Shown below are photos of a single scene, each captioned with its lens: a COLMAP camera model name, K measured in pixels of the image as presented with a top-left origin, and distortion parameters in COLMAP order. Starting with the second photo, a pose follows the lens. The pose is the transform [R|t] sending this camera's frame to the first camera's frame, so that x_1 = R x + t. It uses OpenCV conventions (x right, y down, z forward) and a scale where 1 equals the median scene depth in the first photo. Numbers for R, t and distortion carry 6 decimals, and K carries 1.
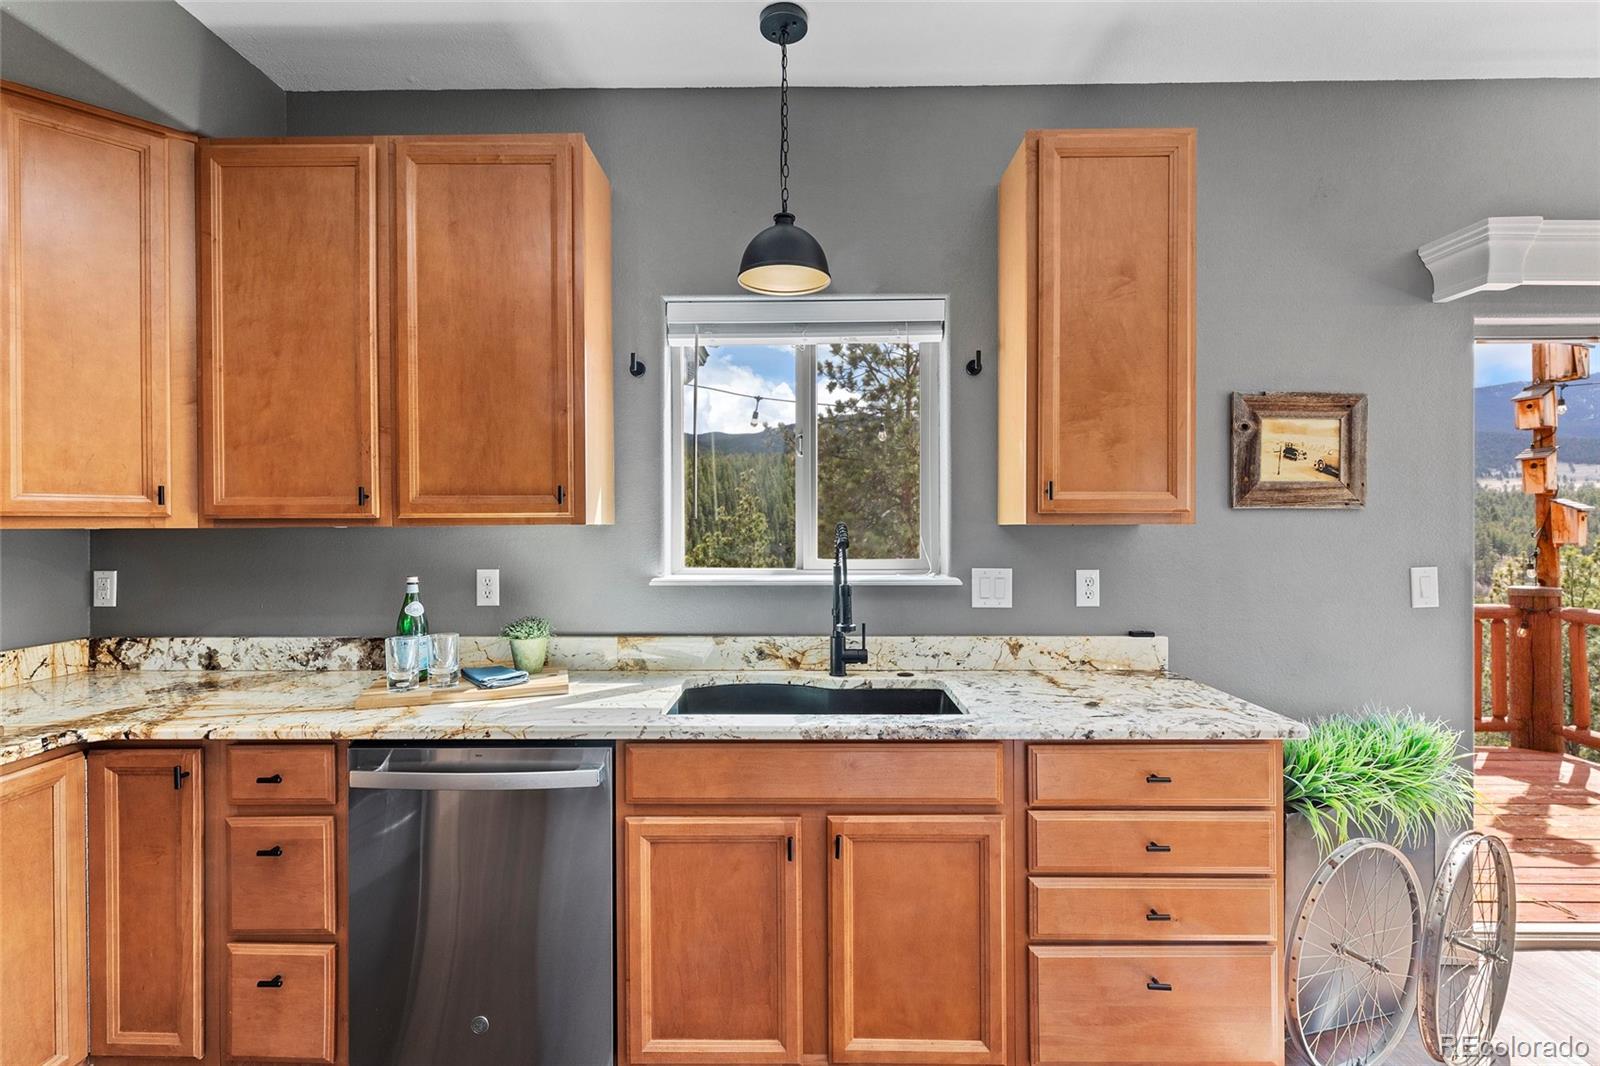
lens RADIAL K [[717.2, 0, 803.6], [0, 717.2, 527.4], [0, 0, 1]] dist [0.002327, -0.001127]
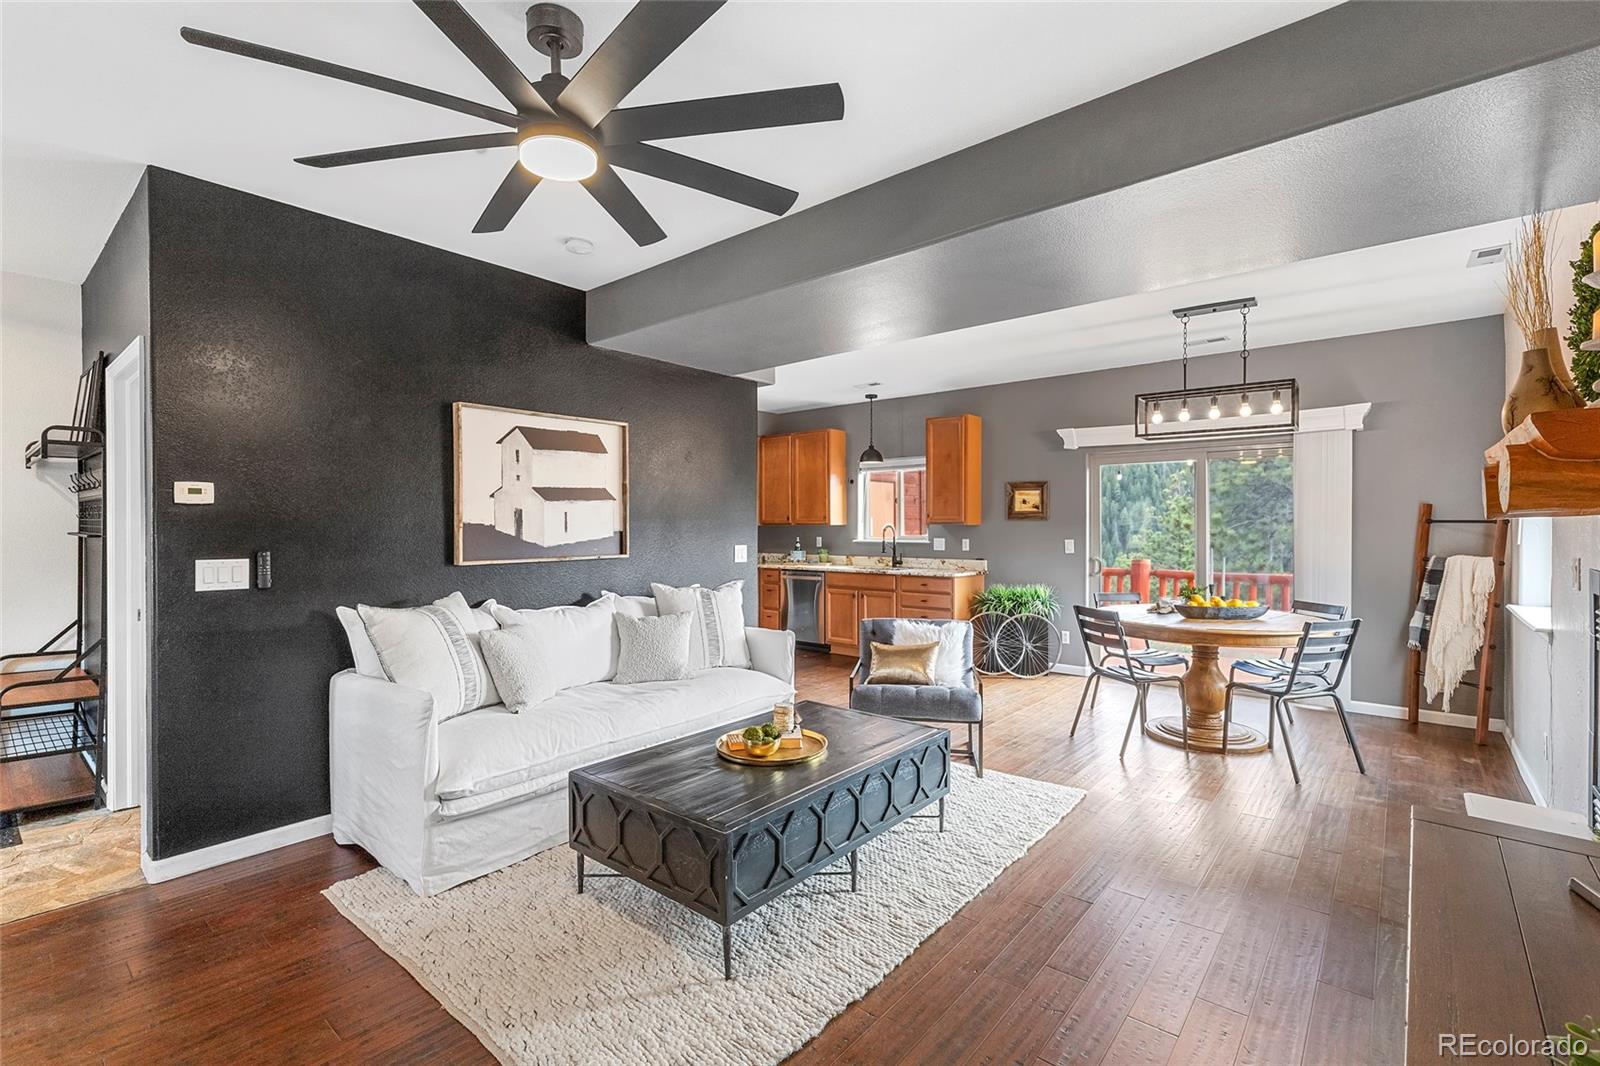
lens RADIAL K [[717.2, 0, 801.5], [0, 717.2, 527.5], [0, 0, 1]] dist [0.002327, -0.001127]
pose [[0.773402, 0.003090, -0.633909, 1.913616], [-0.003157, 0.999994, 0.001024, 0.006219], [0.633908, 0.001209, 0.773407, -2.001399]]
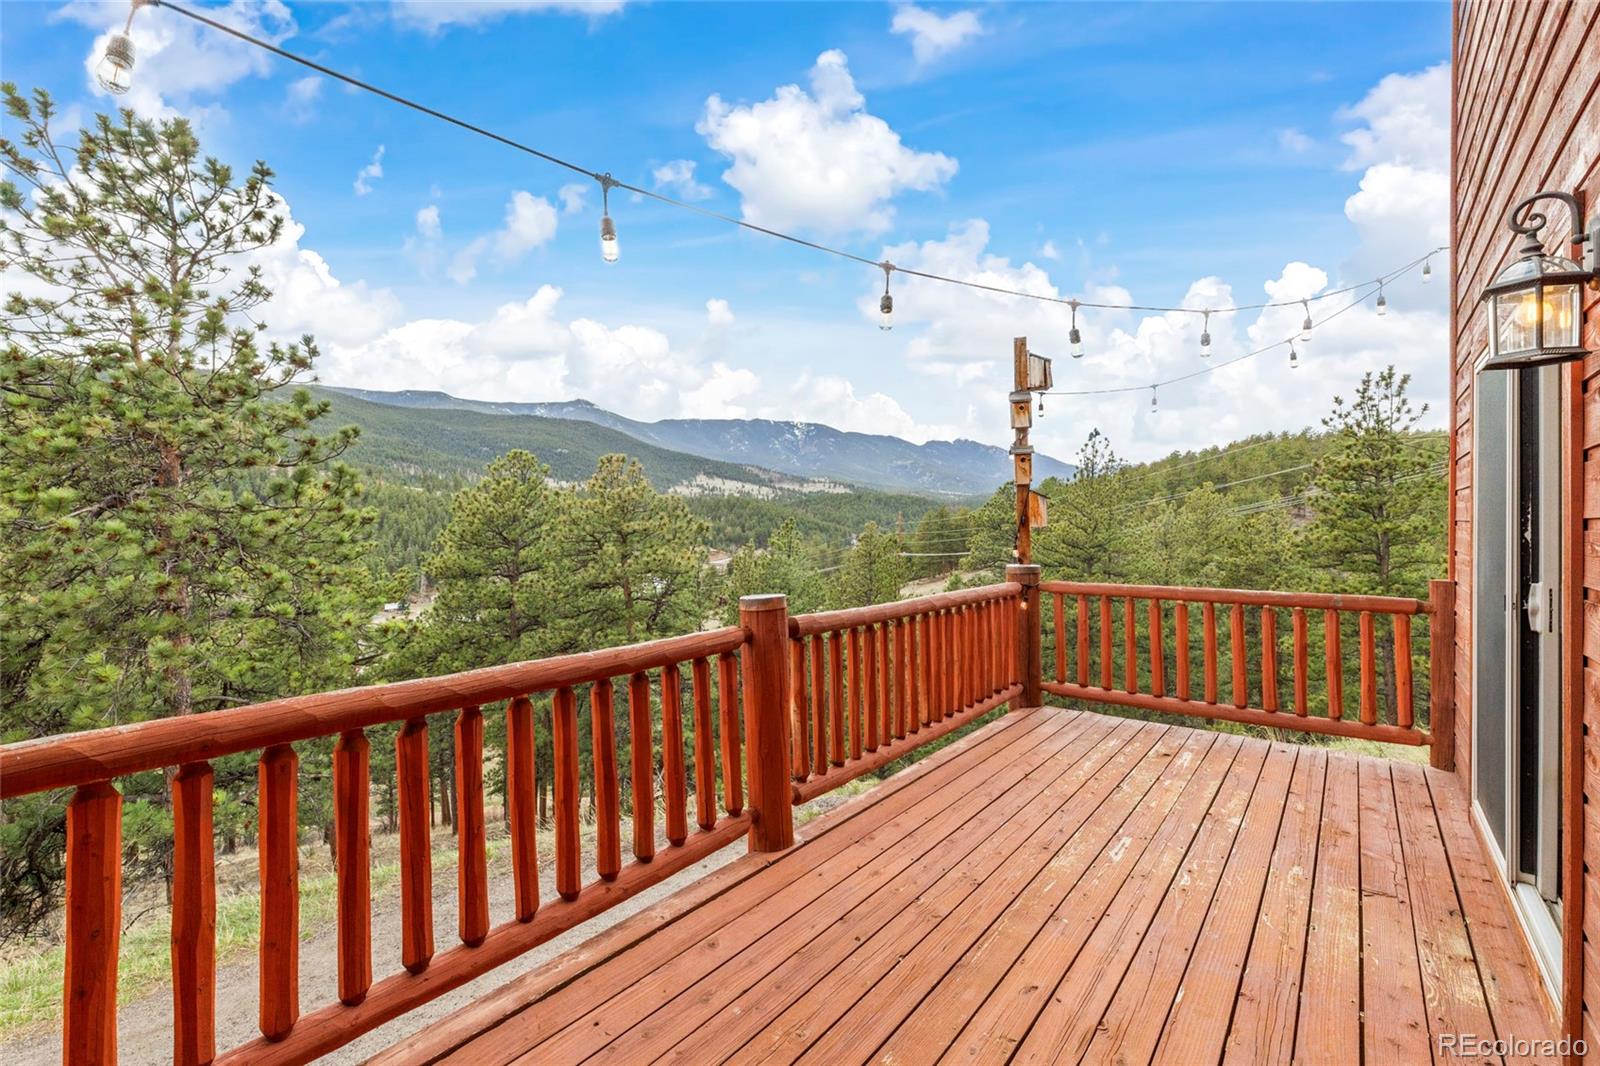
lens RADIAL K [[717.2, 0, 799.4], [0, 717.2, 535.6], [0, 0, 1]] dist [0.002327, -0.001127]
pose [[0.602360, -0.014702, 0.798089, -0.263413], [0.000926, 0.999843, 0.017720, 0.030890], [-0.798224, -0.009935, 0.602278, 1.304458]]
